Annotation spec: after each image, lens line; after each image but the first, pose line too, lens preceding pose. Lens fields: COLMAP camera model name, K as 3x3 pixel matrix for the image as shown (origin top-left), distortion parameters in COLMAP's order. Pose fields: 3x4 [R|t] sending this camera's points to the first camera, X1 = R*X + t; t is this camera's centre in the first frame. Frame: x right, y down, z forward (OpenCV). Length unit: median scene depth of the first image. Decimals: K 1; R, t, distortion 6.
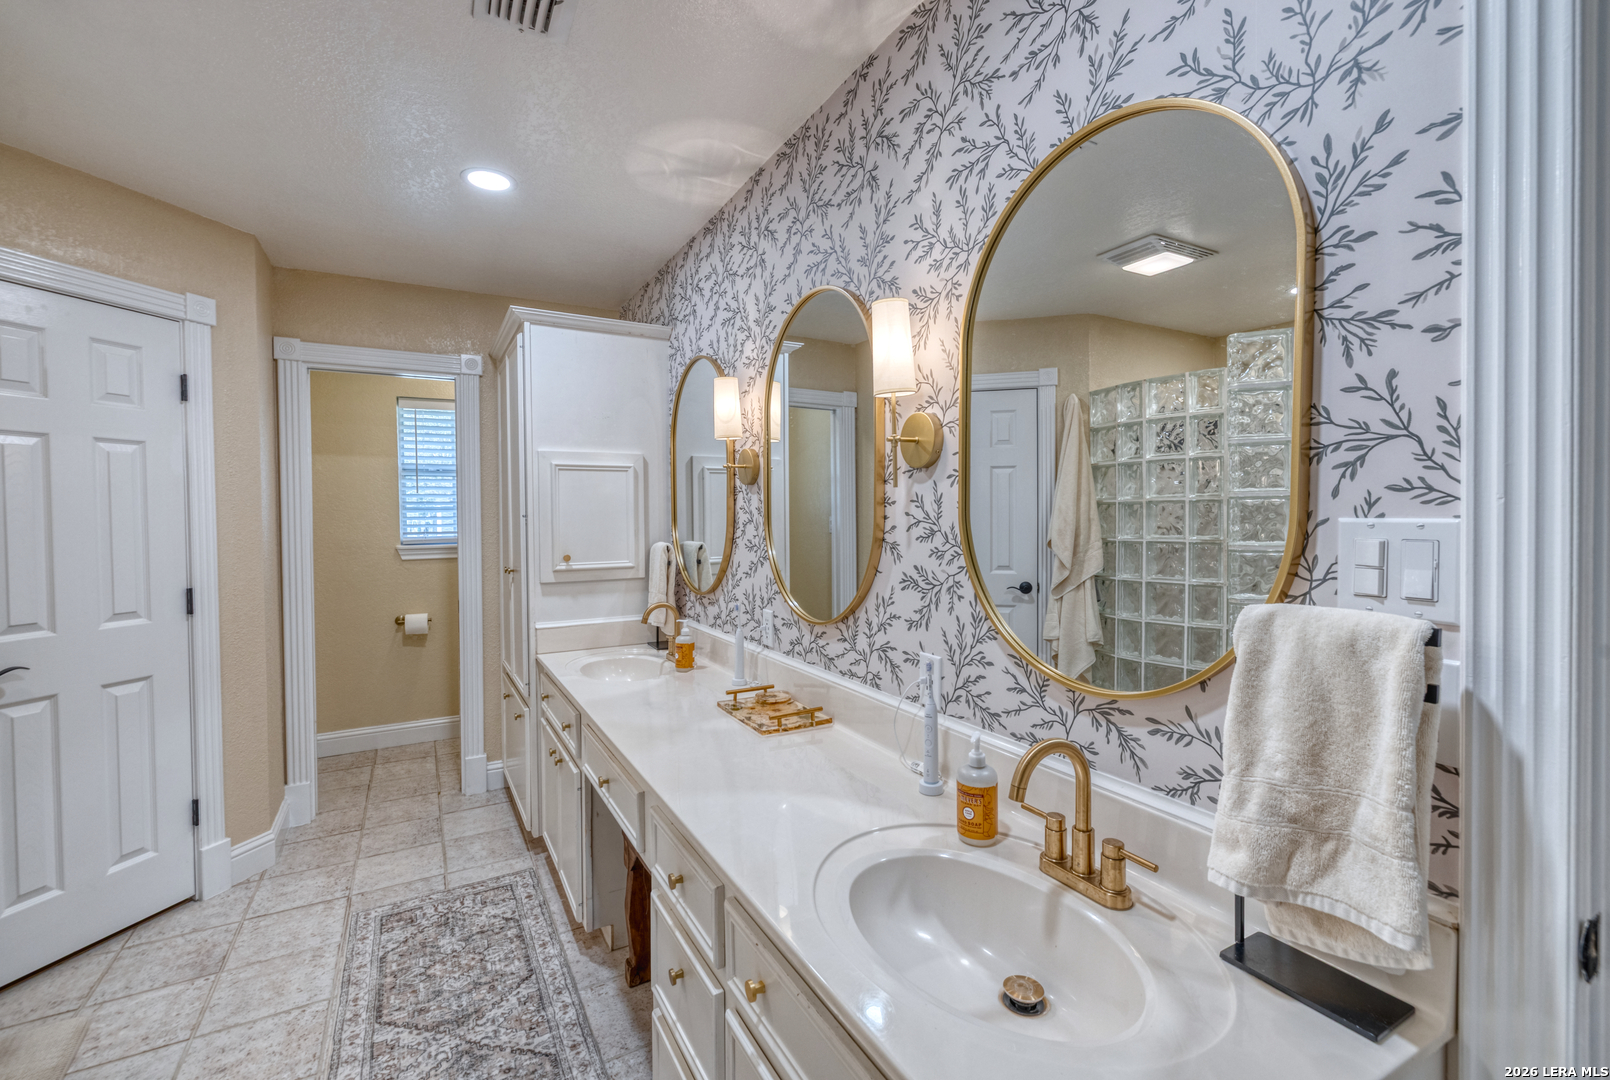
lens RADIAL K [[697.9, 0, 801.5], [0, 697.9, 521.4], [0, 0, 1]] dist [0.001734, 0.000095]
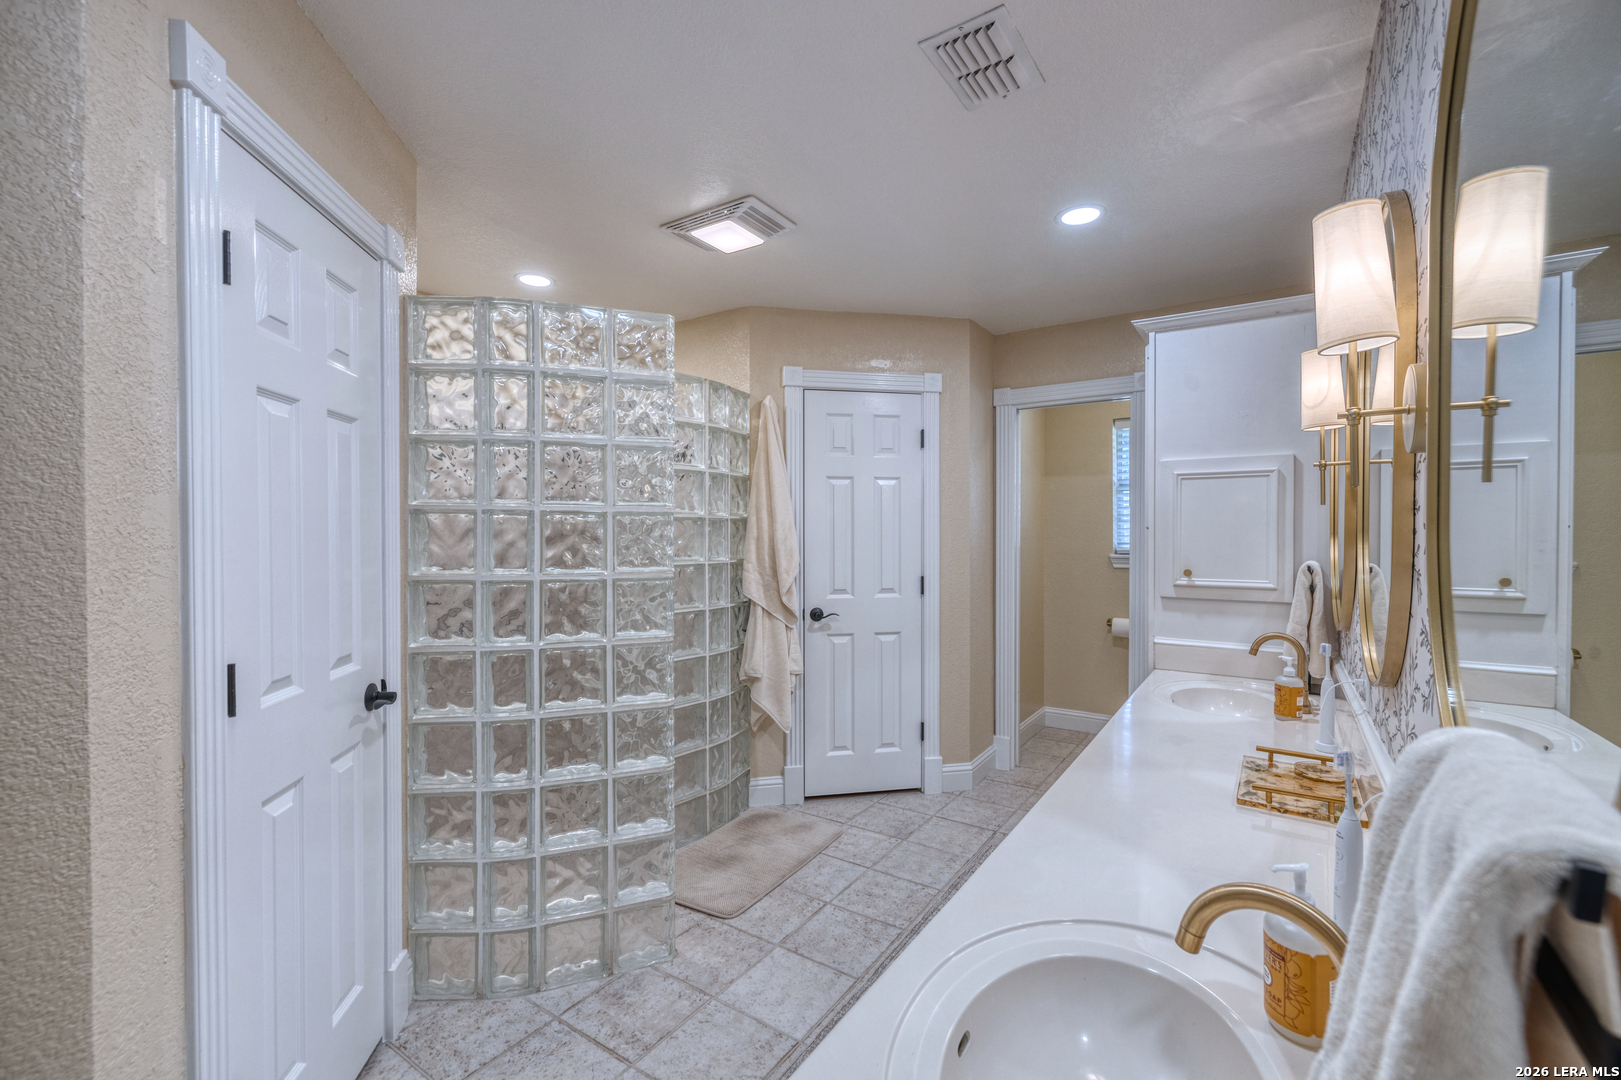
lens RADIAL K [[683.6, 0, 809.7], [0, 683.6, 536.6], [0, 0, 1]] dist [0.002026, 0.000331]
pose [[0.460222, 0.016193, -0.887656, 0.257640], [-0.011055, 0.999861, 0.012508, -0.002440], [0.887735, 0.004056, 0.460337, 0.127828]]
